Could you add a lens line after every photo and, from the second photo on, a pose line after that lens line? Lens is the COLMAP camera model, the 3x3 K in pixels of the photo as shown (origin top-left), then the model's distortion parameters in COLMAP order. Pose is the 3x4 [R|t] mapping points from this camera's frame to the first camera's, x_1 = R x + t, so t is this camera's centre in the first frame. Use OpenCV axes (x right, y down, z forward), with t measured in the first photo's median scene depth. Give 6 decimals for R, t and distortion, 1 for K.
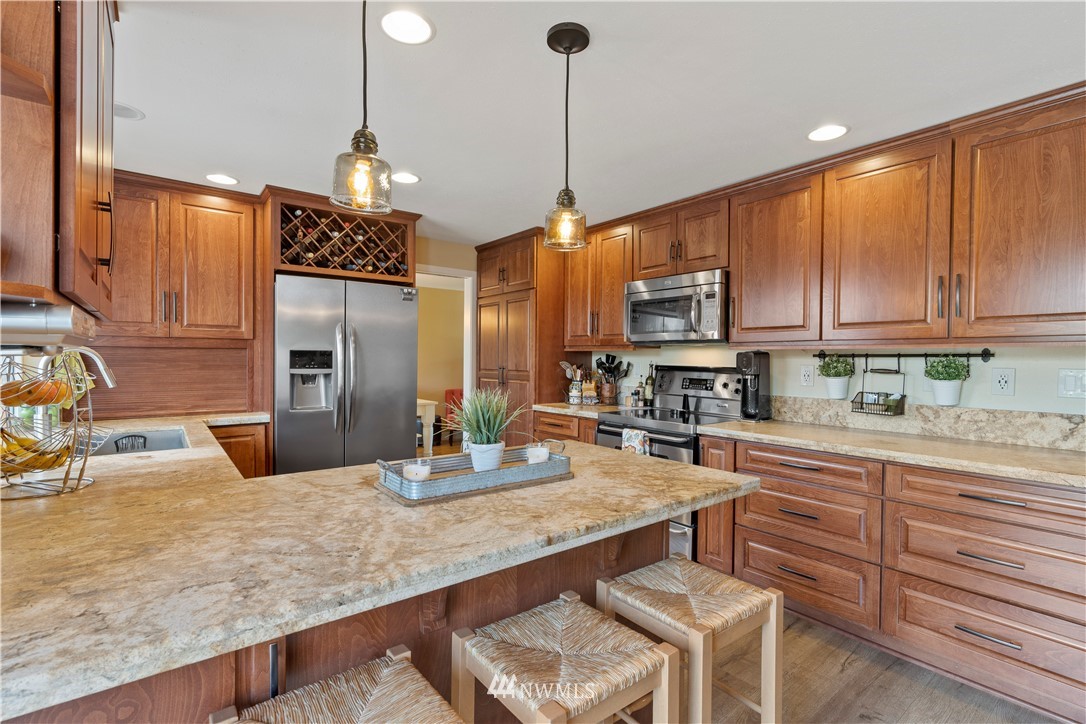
lens RADIAL K [[496.1, 0, 538.9], [0, 496.1, 358.1], [0, 0, 1]] dist [-0.001061, -0.000054]
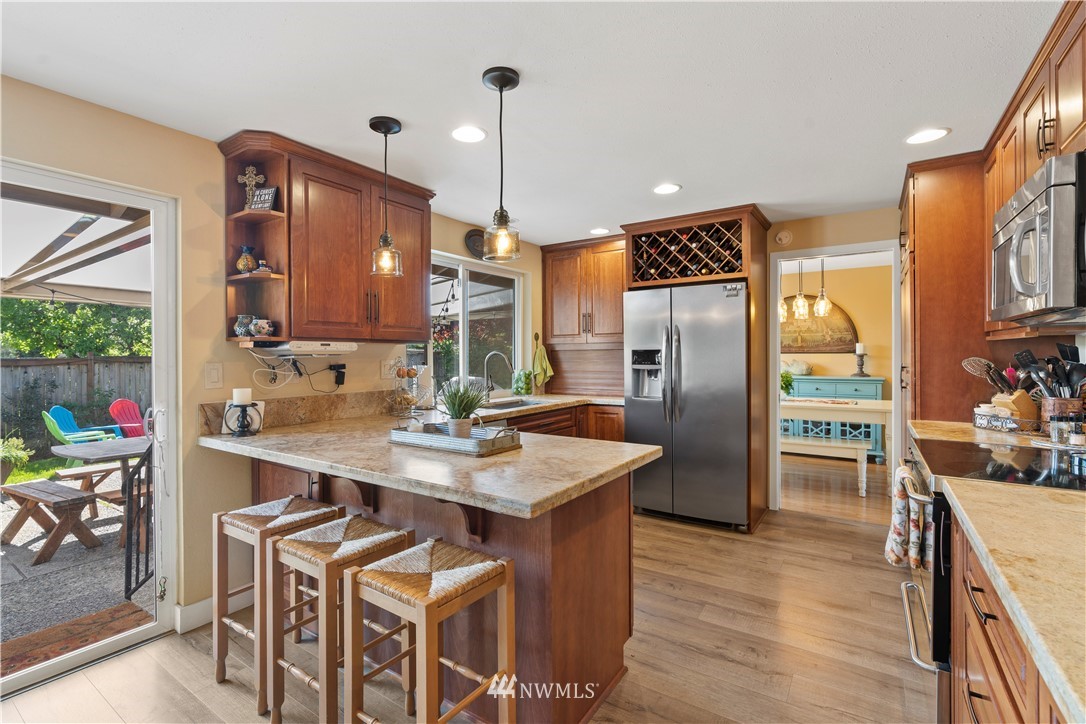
lens RADIAL K [[496.1, 0, 538.9], [0, 496.1, 358.1], [0, 0, 1]] dist [-0.001061, -0.000054]
pose [[0.315080, -0.008772, -0.949025, 0.615494], [0.005870, 0.999956, -0.007294, 0.012136], [0.949047, -0.003273, 0.315117, 0.365698]]
